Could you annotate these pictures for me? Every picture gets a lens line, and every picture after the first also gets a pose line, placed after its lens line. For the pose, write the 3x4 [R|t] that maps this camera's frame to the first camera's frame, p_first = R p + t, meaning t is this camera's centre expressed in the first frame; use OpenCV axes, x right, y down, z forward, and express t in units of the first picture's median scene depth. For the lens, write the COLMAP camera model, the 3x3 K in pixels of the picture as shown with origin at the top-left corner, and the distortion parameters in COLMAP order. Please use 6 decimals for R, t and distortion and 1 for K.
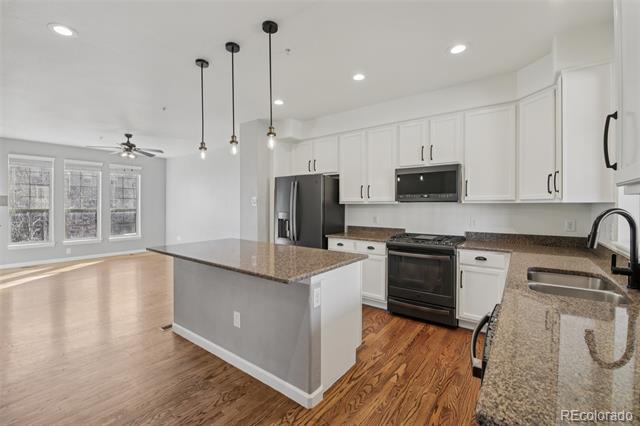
lens RADIAL K [[276.5, 0, 321.2], [0, 276.5, 208.9], [0, 0, 1]] dist [0.033669, 0.000045]
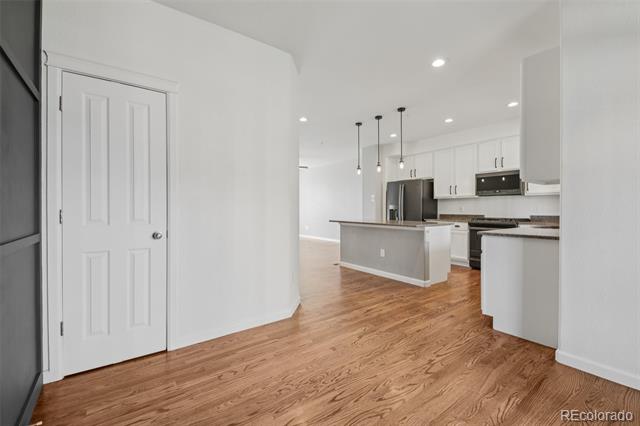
lens RADIAL K [[276.5, 0, 318.5], [0, 276.5, 211.1], [0, 0, 1]] dist [0.033669, 0.000045]
pose [[0.955986, -0.000315, -0.293411, -0.093209], [-0.001568, 0.999980, -0.006180, 0.061743], [0.293407, 0.006368, 0.955966, -0.641565]]
